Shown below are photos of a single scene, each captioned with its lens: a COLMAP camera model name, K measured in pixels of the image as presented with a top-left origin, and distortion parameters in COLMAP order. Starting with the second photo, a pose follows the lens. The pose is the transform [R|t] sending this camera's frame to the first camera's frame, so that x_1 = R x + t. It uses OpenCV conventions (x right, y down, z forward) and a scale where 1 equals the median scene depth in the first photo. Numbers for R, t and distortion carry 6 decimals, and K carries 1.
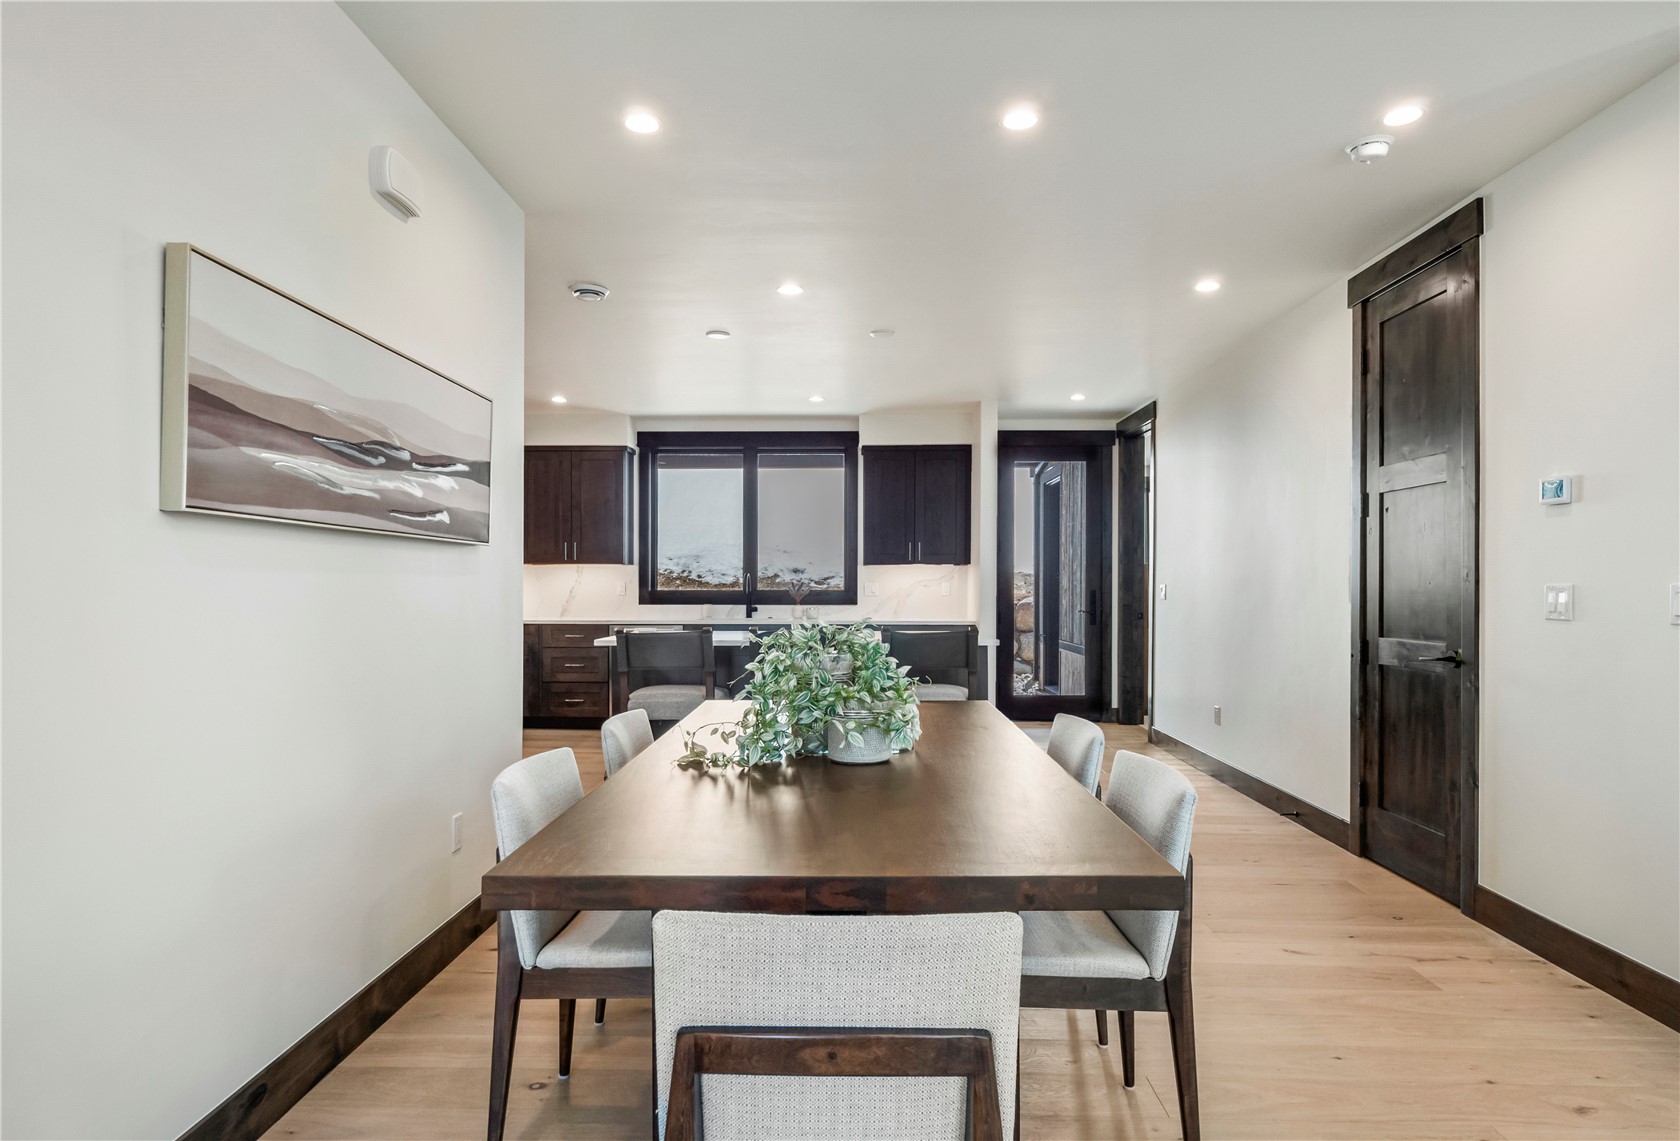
lens RADIAL K [[931.9, 0, 840.0], [0, 931.9, 570.5], [0, 0, 1]] dist [0.001177, 0.000051]
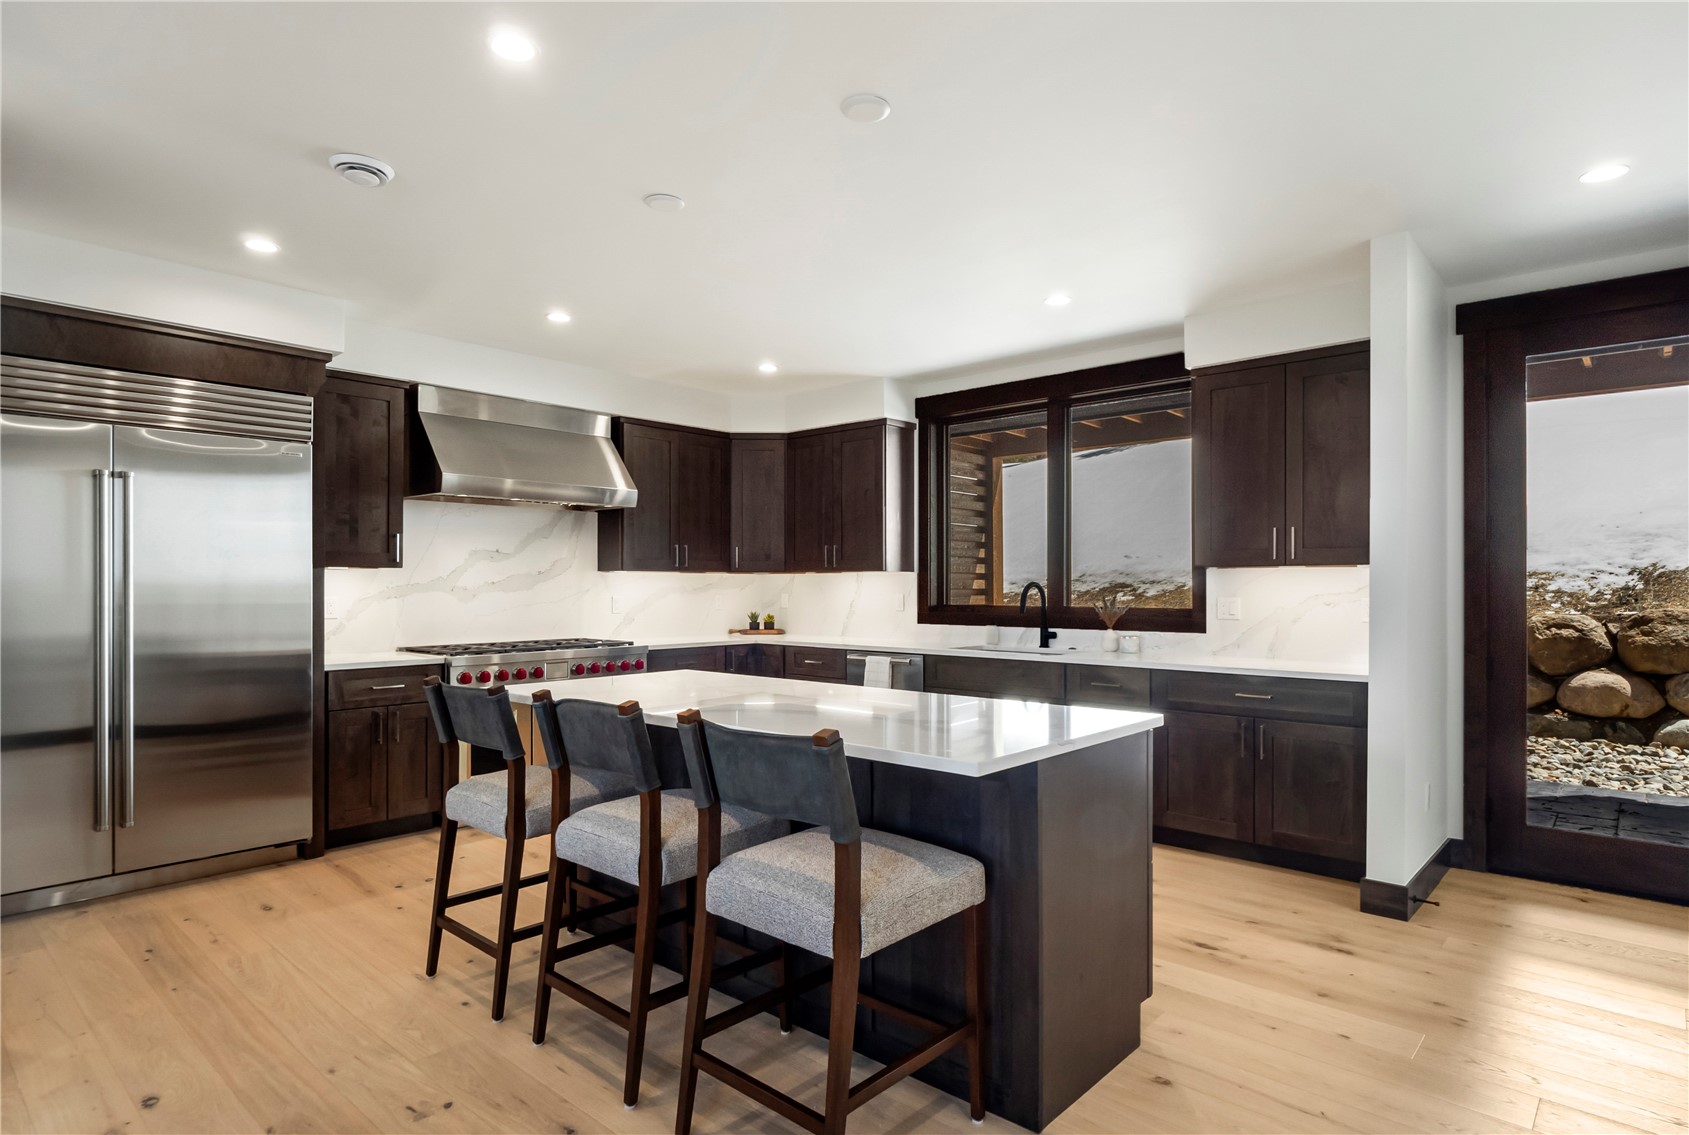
lens RADIAL K [[917.1, 0, 842.9], [0, 917.1, 583.9], [0, 0, 1]] dist [-0.000869, -0.000245]
pose [[0.753424, -0.003406, -0.657526, 0.235760], [0.008303, 0.999956, 0.004334, 0.000133], [0.657482, -0.008725, 0.753419, 0.394809]]
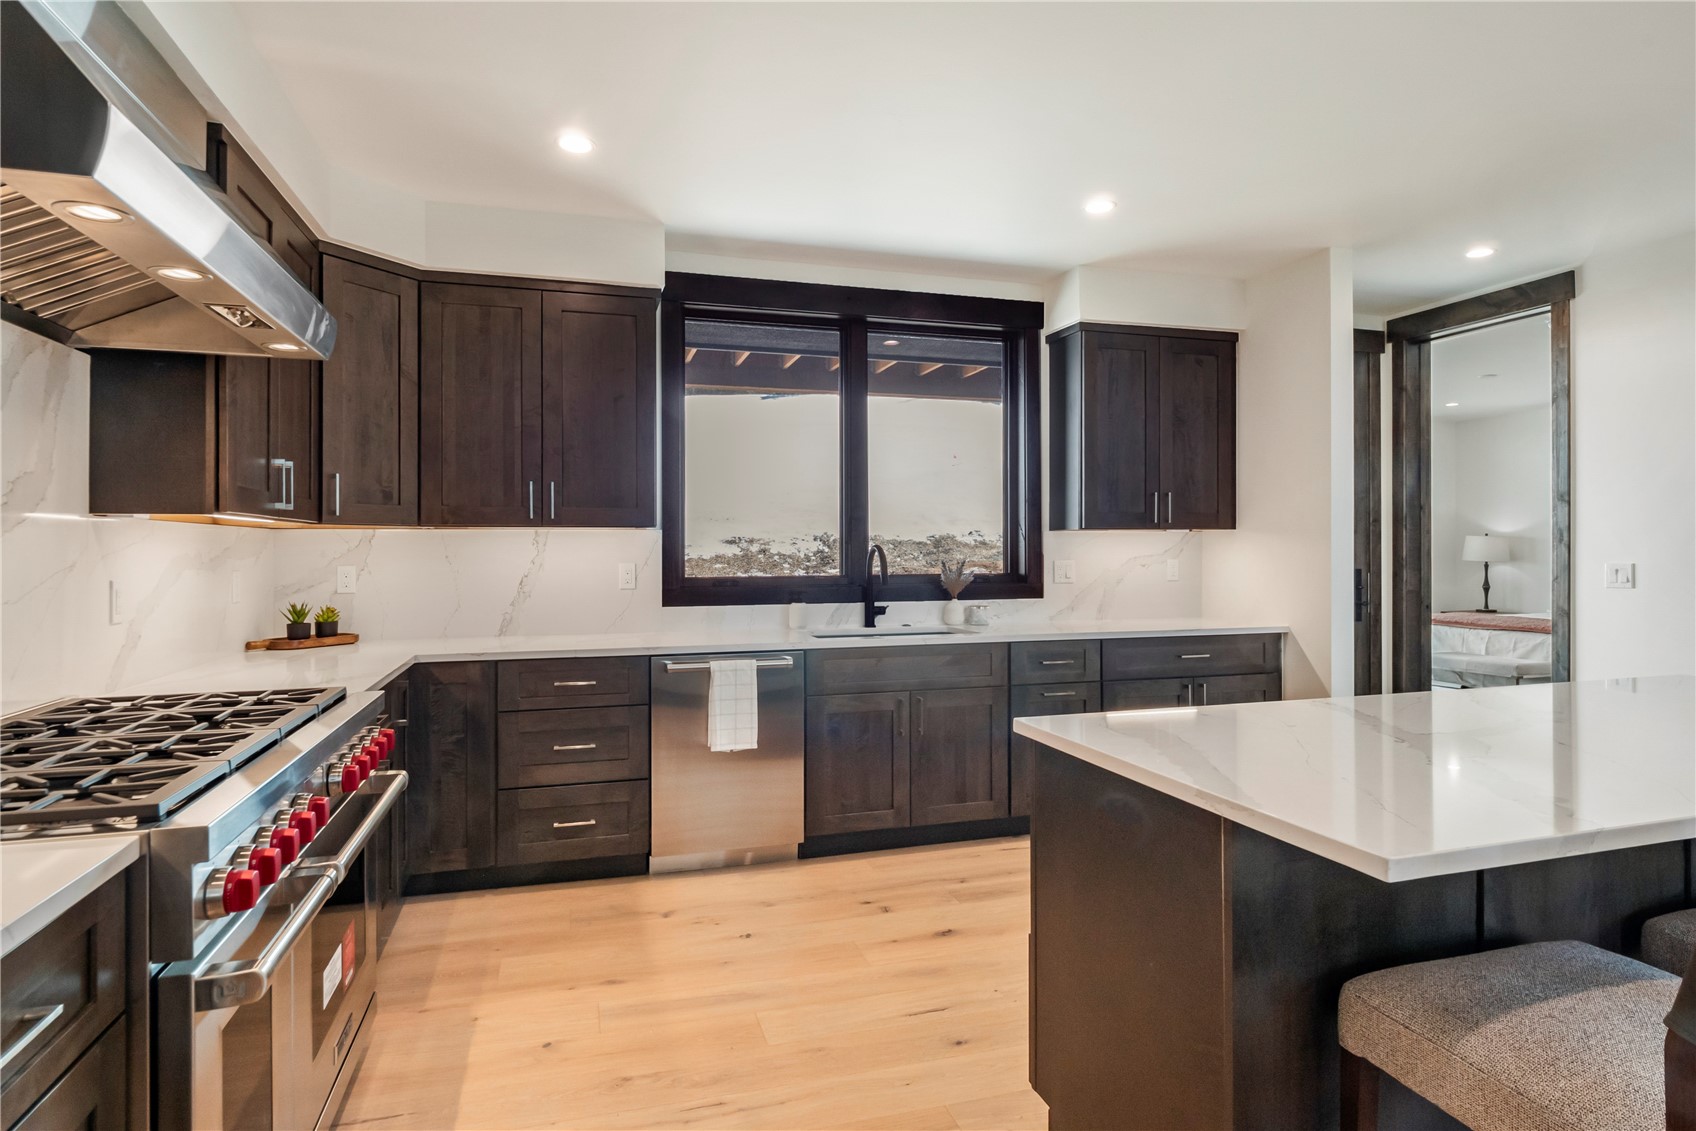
lens RADIAL K [[903.6, 0, 849.8], [0, 903.6, 539.3], [0, 0, 1]] dist [-0.001058, -0.000408]
pose [[0.949840, -0.001962, 0.312730, -0.276452], [0.002358, 0.999997, -0.000889, 0.000132], [-0.312727, 0.001582, 0.949842, 0.500071]]
